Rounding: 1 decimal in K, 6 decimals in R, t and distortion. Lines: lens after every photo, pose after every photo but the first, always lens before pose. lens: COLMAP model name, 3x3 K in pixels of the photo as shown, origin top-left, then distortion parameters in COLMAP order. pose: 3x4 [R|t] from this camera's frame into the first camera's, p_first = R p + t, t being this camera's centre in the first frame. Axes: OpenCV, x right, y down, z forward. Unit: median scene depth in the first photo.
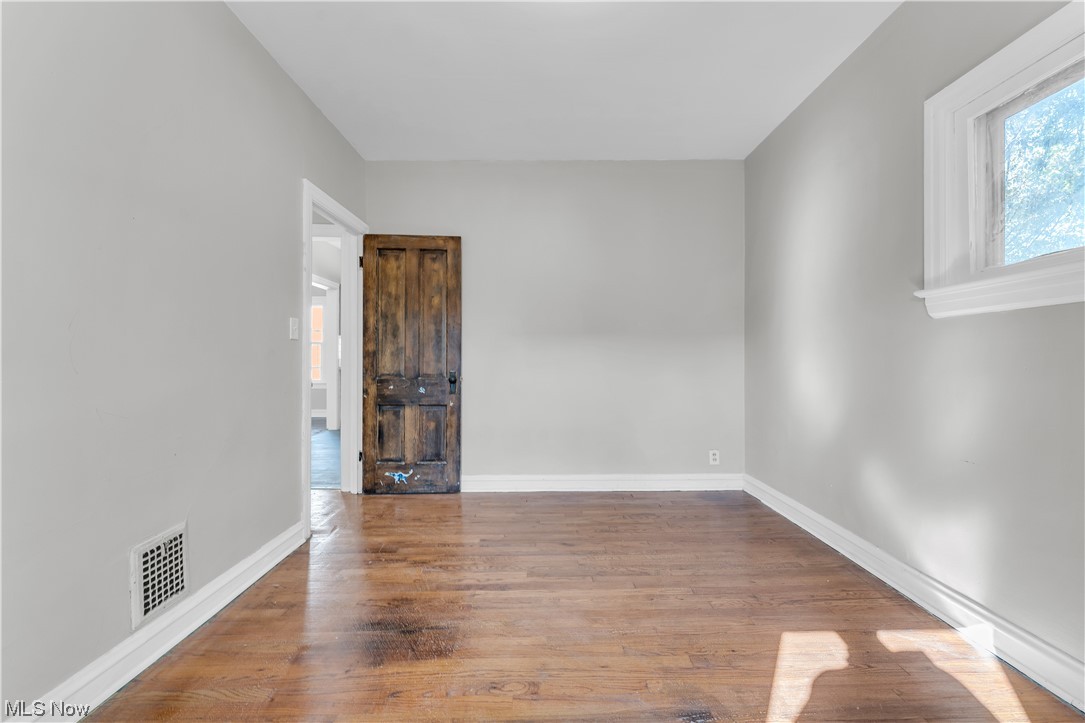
lens RADIAL K [[435.9, 0, 541.6], [0, 435.9, 359.8], [0, 0, 1]] dist [0.001004, -0.000320]
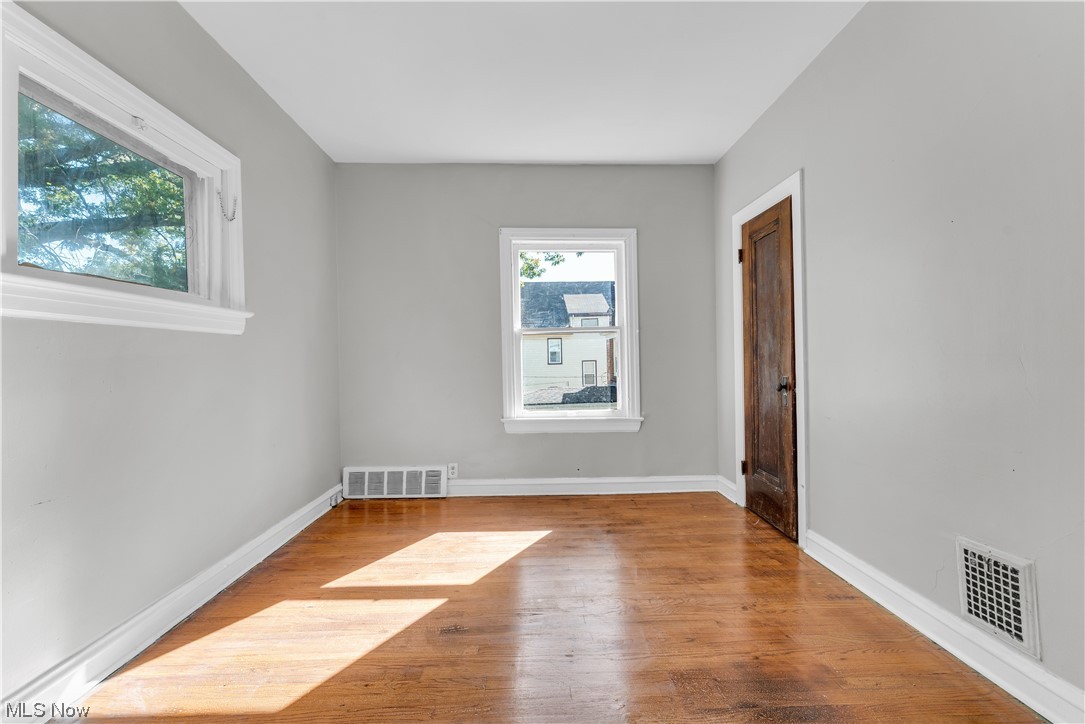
lens RADIAL K [[435.9, 0, 542.6], [0, 435.9, 360.2], [0, 0, 1]] dist [0.001004, -0.000320]
pose [[-0.998789, 0.018476, -0.045599, 0.096281], [0.018725, 0.999812, -0.005048, -0.005808], [0.045497, -0.005896, -0.998947, 1.886429]]
